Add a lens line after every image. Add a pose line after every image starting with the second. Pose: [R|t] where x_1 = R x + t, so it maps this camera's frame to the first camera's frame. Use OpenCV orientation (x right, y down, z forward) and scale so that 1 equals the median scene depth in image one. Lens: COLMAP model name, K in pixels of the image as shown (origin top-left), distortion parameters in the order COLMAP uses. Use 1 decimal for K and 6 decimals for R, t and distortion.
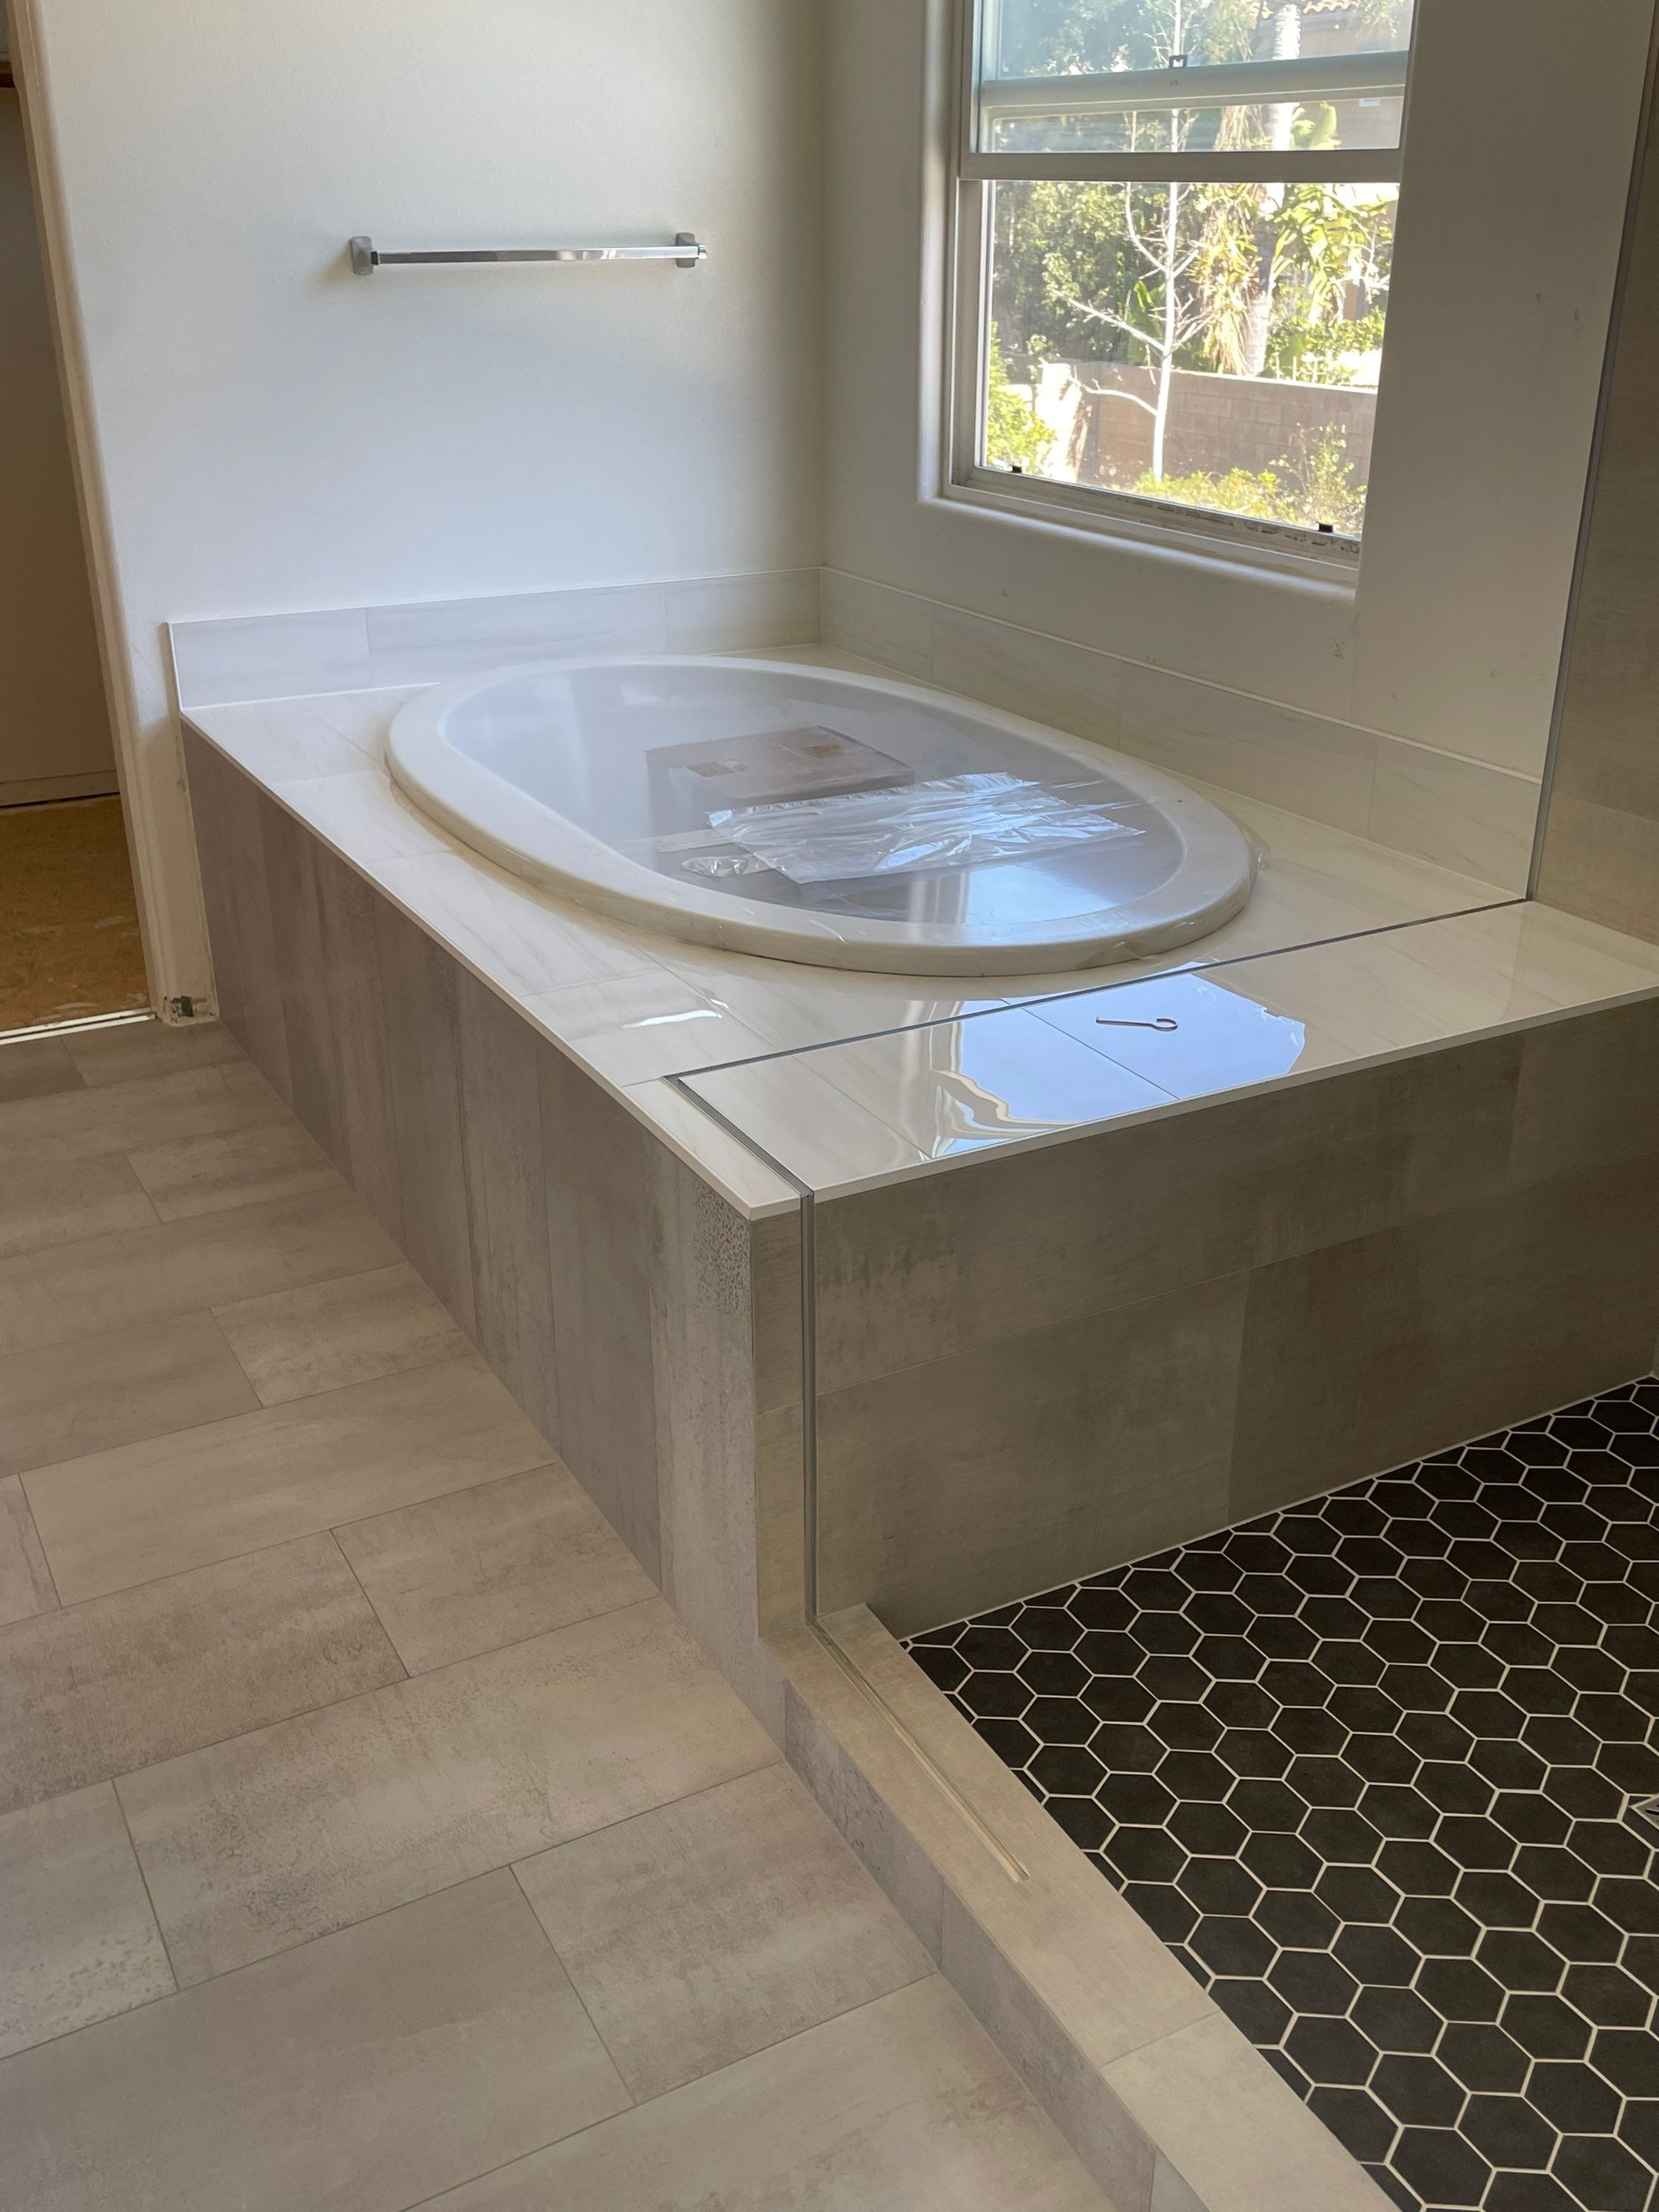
lens RADIAL K [[2072.2, 0, 824.1], [0, 2072.2, 1088.1], [0, 0, 1]] dist [0.101942, -0.129037]
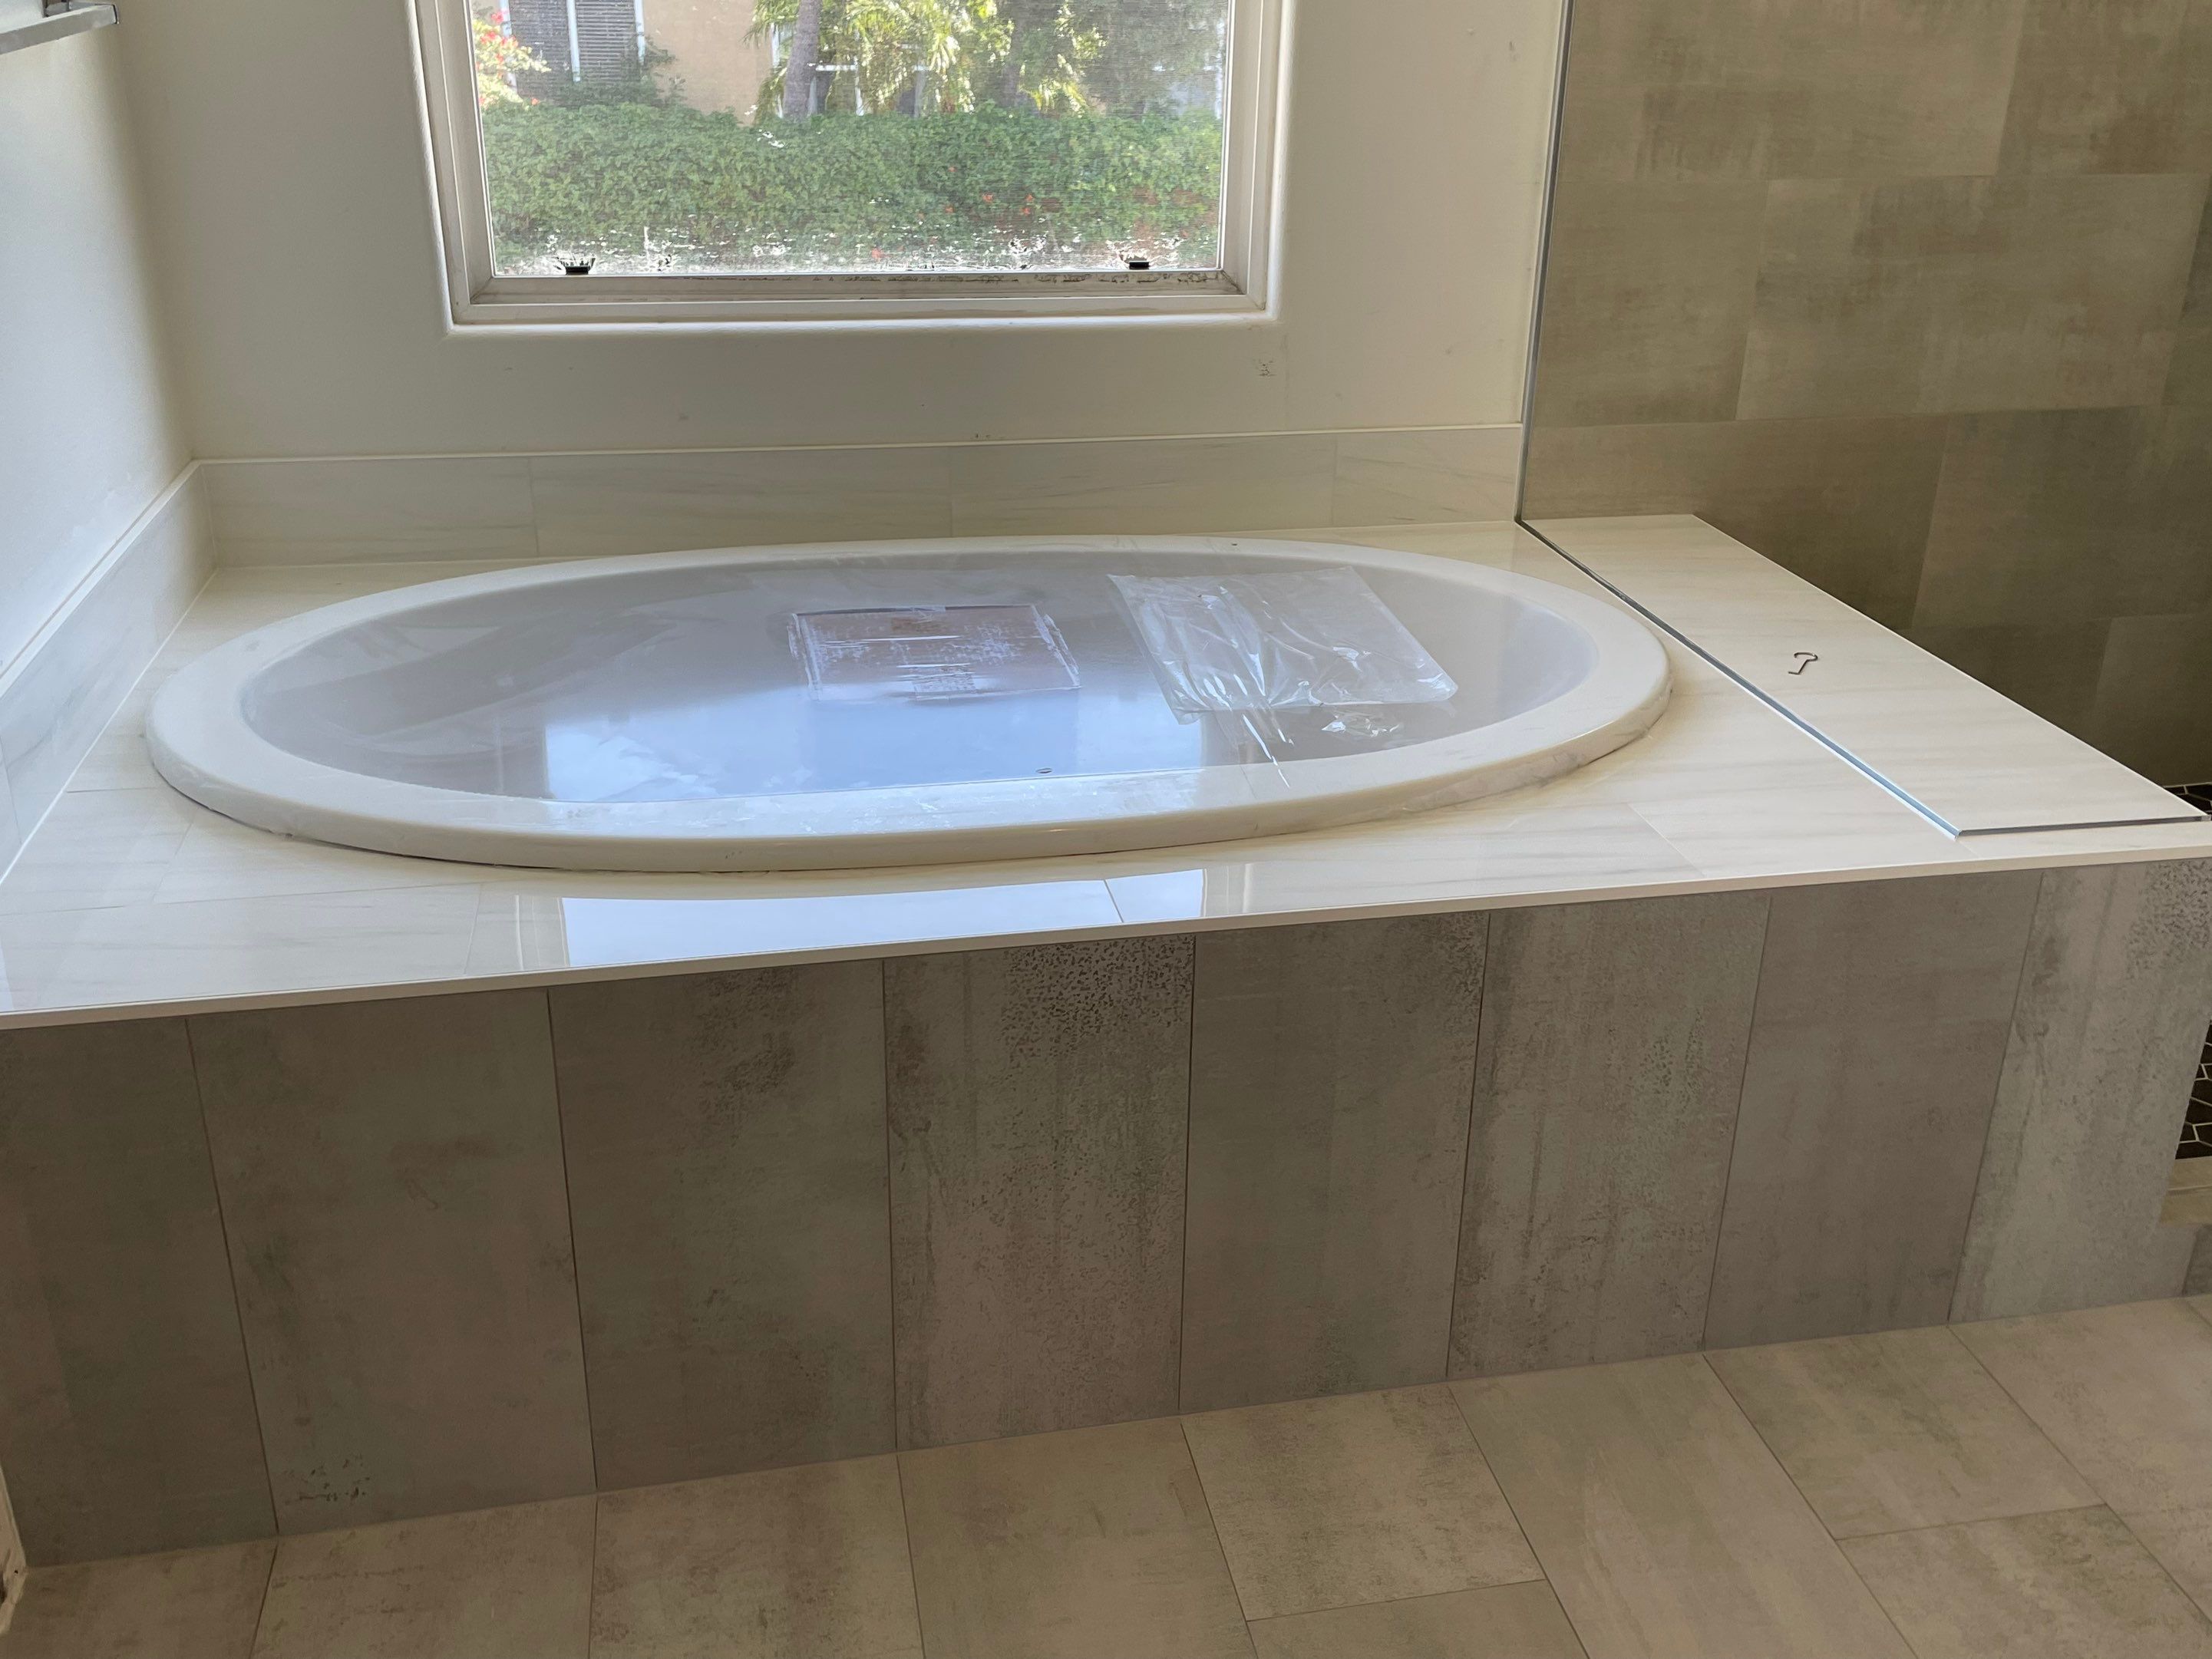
lens RADIAL K [[2058.8, 0, 1113.6], [0, 2058.8, 804.2], [0, 0, 1]] dist [0.104552, -0.154066]
pose [[0.289281, -0.372744, 0.881691, -0.994076], [0.360938, 0.895560, 0.260184, -0.394404], [-0.886589, 0.242969, 0.393606, 0.892089]]
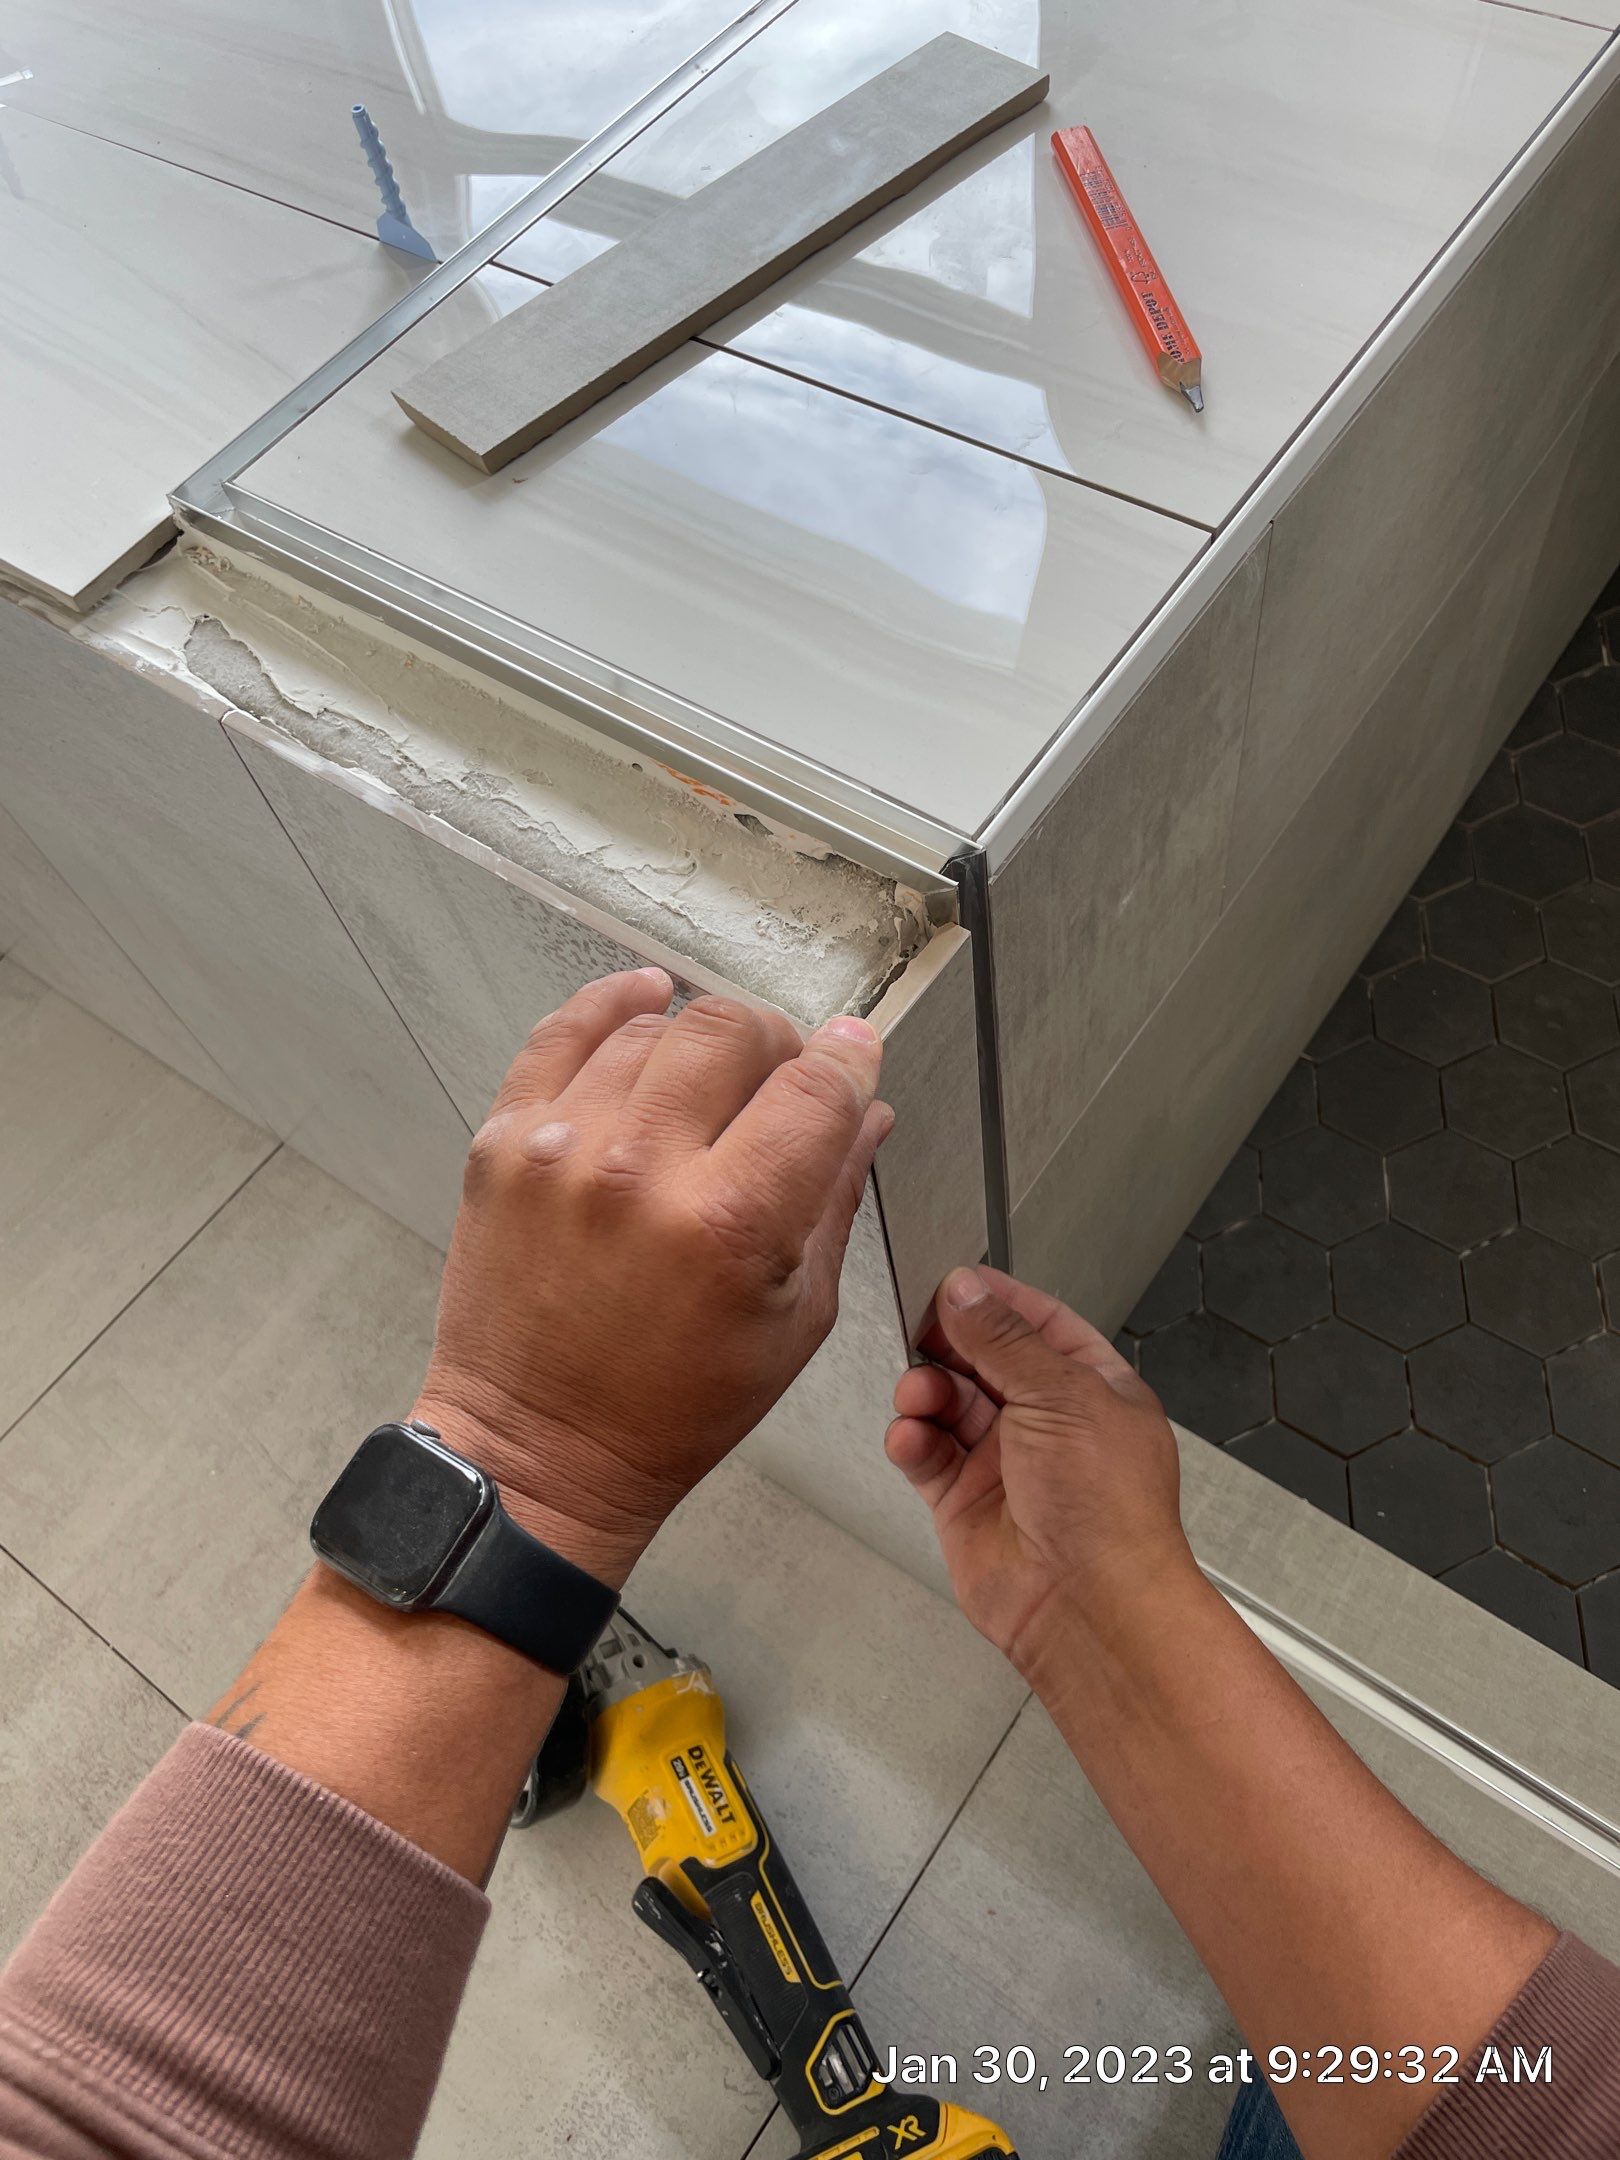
lens RADIAL K [[1636.4, 0, 820.0], [0, 1636.4, 1073.9], [0, 0, 1]] dist [0.083411, -0.120808]
pose [[0.894344, -0.425599, 0.137890, -0.056749], [0.276673, 0.768372, 0.577111, -0.049877], [-0.351569, -0.477985, 0.804941, 0.671510]]
